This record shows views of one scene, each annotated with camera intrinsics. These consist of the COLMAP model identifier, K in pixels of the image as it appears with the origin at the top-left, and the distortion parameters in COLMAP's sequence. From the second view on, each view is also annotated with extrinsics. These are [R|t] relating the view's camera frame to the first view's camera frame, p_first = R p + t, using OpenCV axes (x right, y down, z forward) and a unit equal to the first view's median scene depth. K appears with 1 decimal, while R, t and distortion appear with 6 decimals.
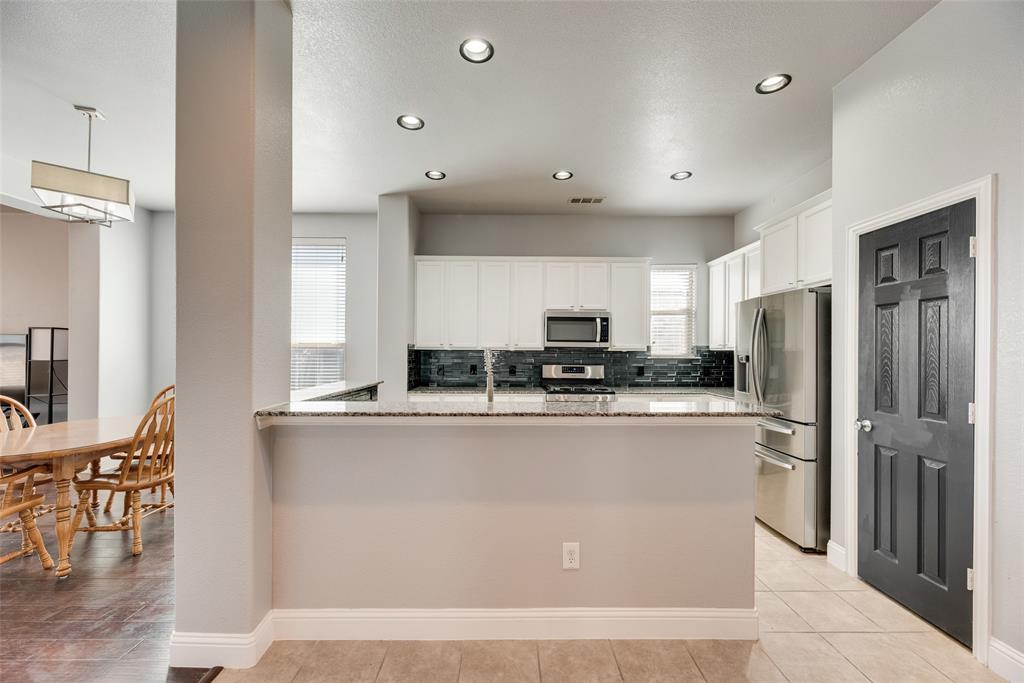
lens RADIAL K [[417.5, 0, 527.4], [0, 417.5, 353.7], [0, 0, 1]] dist [-0.000319, -0.000206]
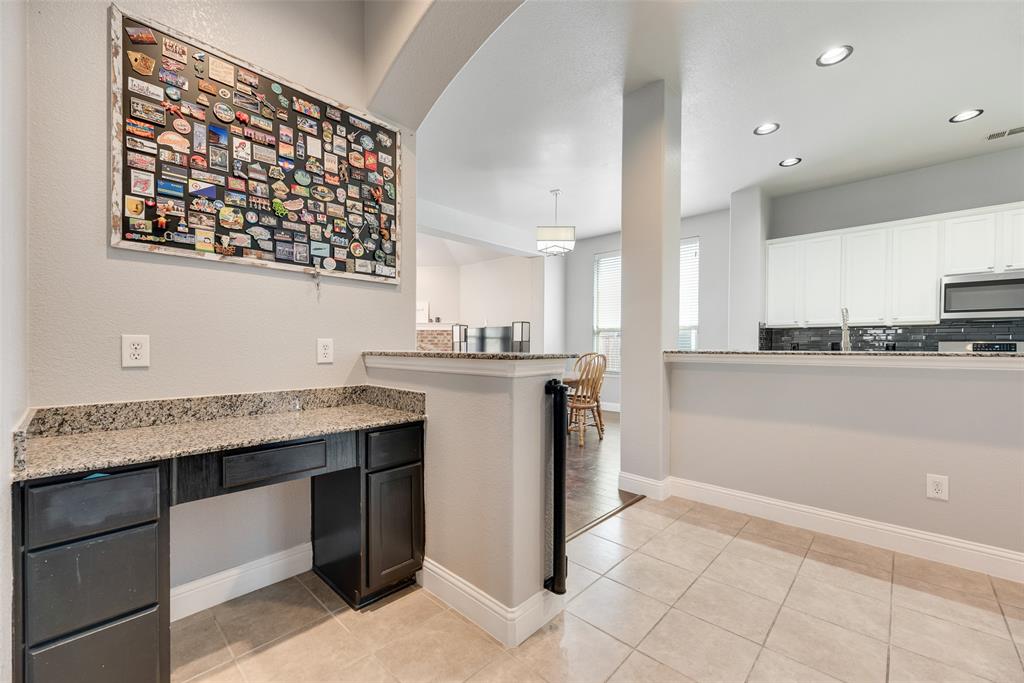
lens RADIAL K [[411.3, 0, 510.1], [0, 411.3, 344.5], [0, 0, 1]] dist [0.002704, -0.000261]
pose [[0.690750, 0.001186, -0.723093, 0.051034], [-0.008653, 0.999941, -0.006626, 0.056960], [0.723042, 0.010834, 0.690719, -0.256829]]
